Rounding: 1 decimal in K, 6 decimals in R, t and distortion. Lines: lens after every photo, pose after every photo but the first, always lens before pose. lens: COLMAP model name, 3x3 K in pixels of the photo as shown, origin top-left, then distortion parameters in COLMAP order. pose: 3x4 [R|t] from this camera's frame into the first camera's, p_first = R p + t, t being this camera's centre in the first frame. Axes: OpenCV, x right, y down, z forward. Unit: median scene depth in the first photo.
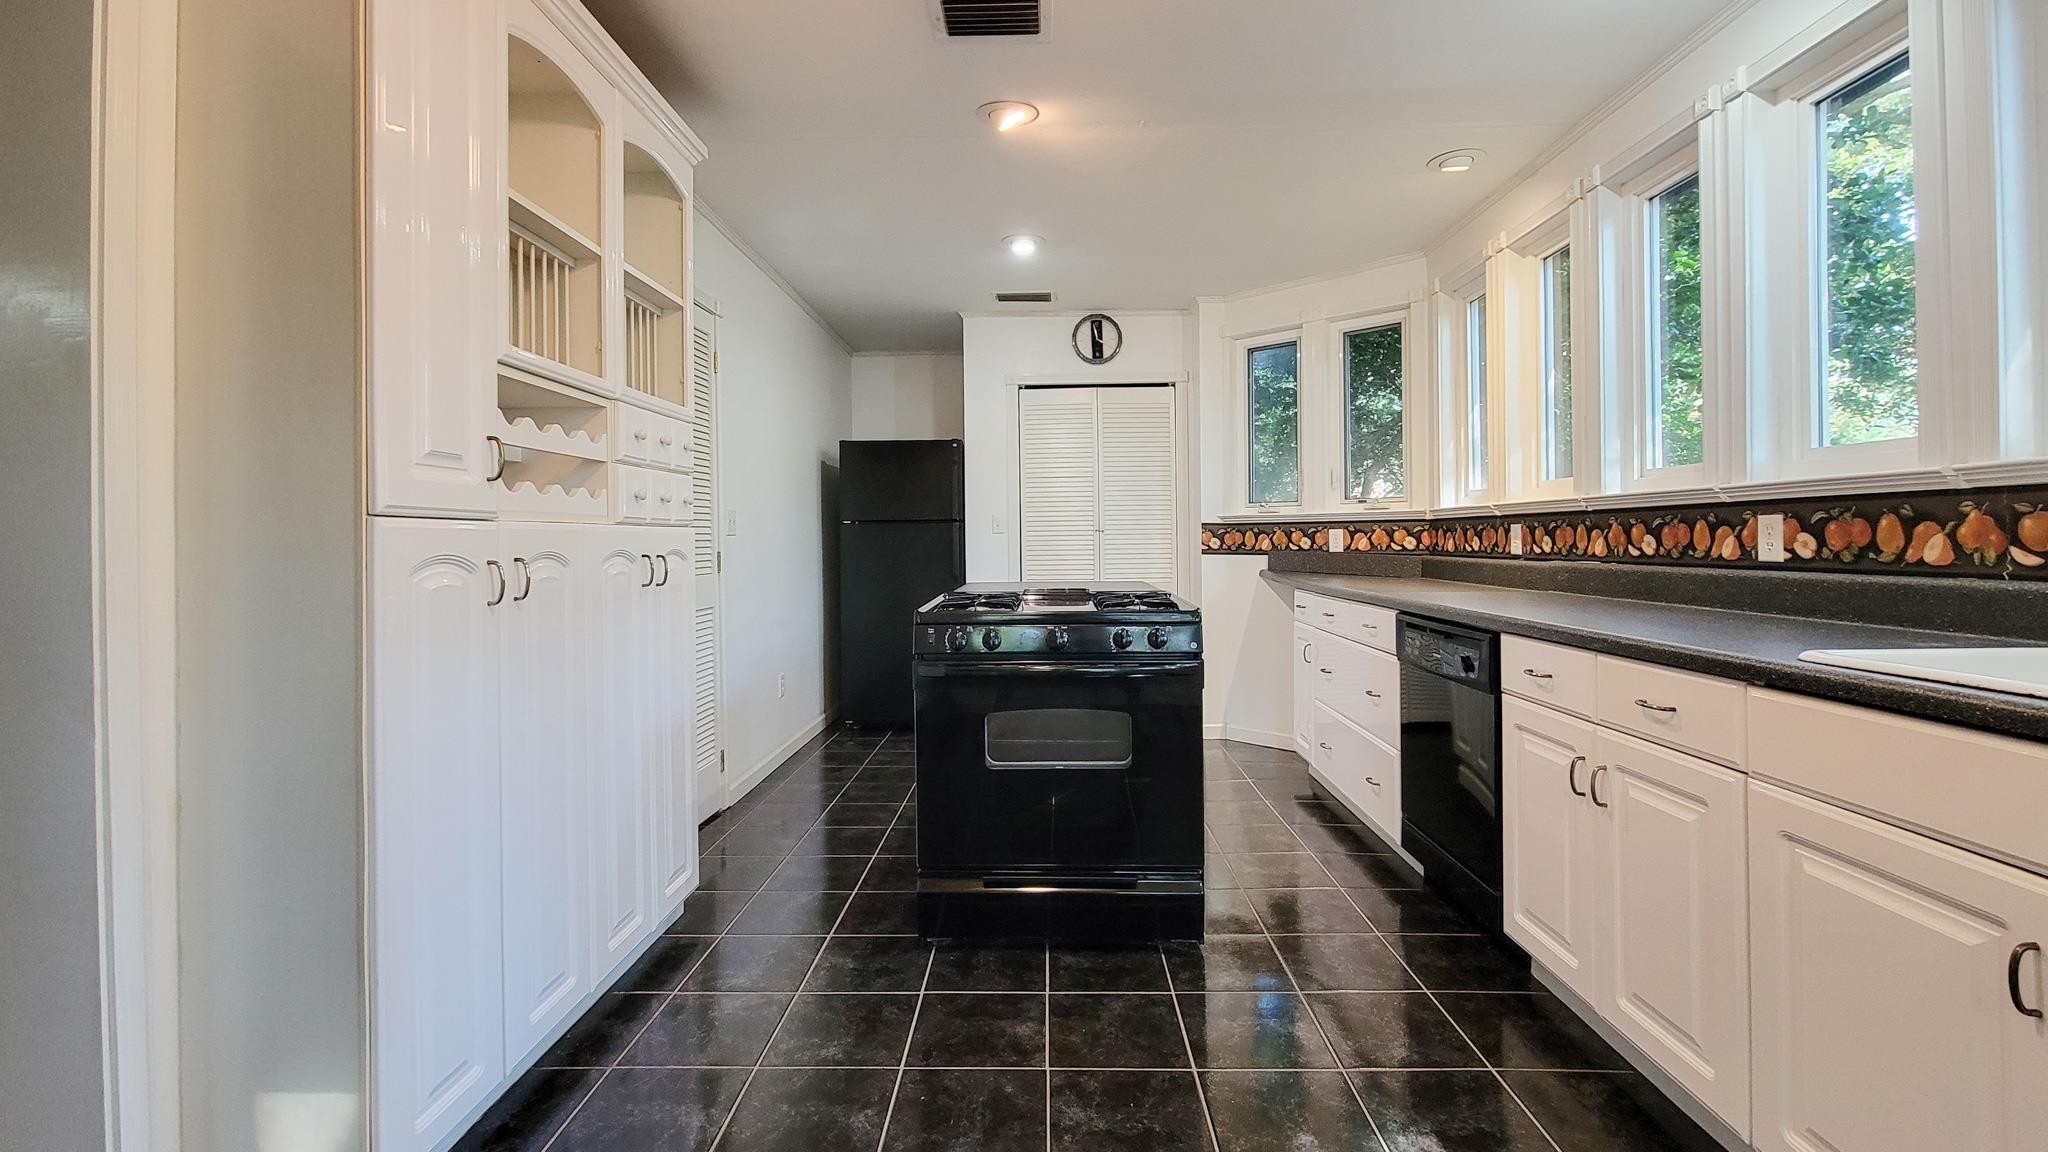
lens RADIAL K [[852.3, 0, 1019.9], [0, 852.3, 540.4], [0, 0, 1]] dist [0.000913, 0.000076]
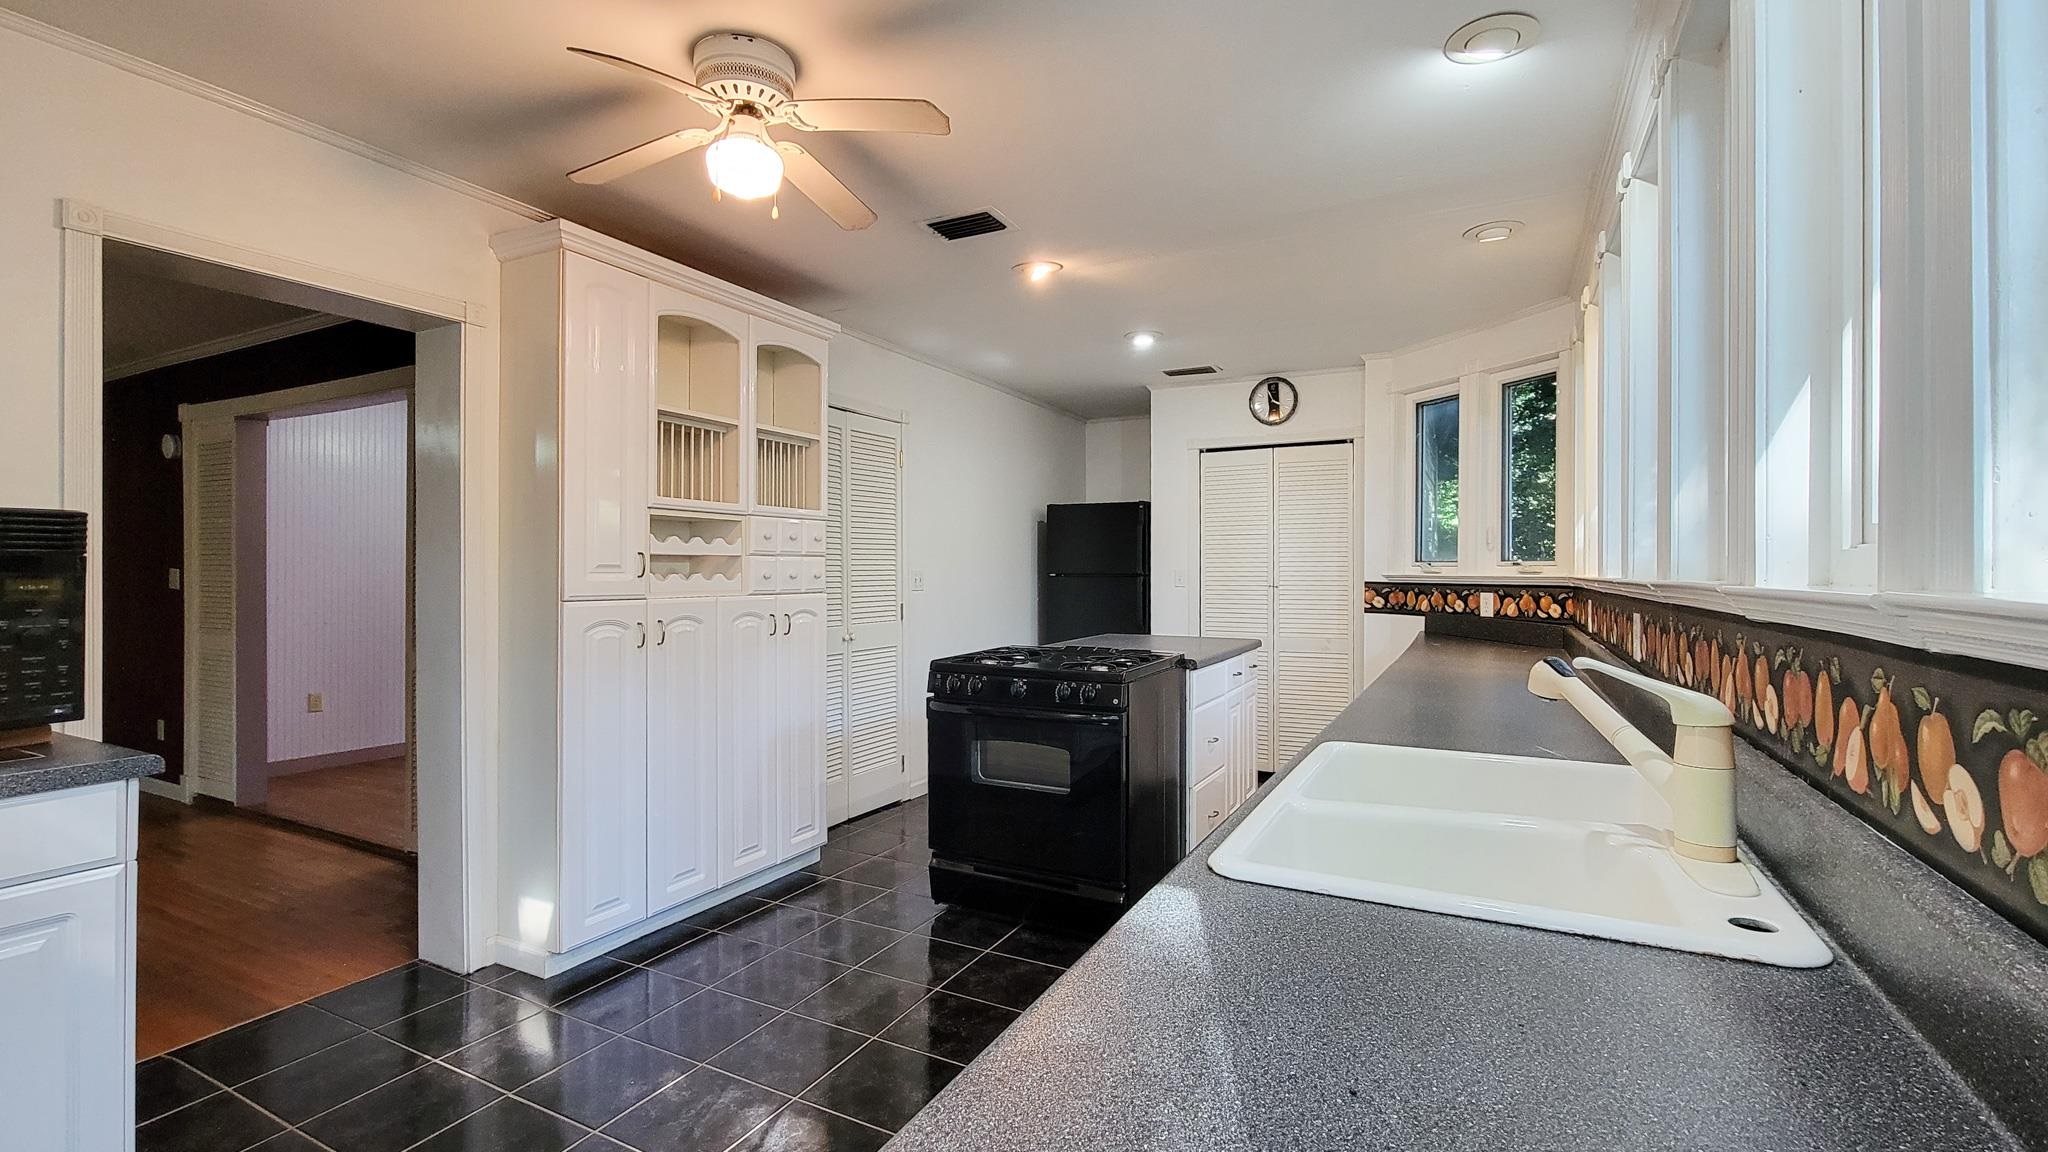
lens RADIAL K [[872.4, 0, 1024.0], [0, 872.4, 576.0], [0, 0, 1]] dist [-0.000260, 0.000012]
pose [[0.897148, 0.012860, -0.441542, 0.328524], [-0.008987, 0.999901, 0.010862, -0.036764], [0.441638, -0.005777, 0.897175, -0.099140]]
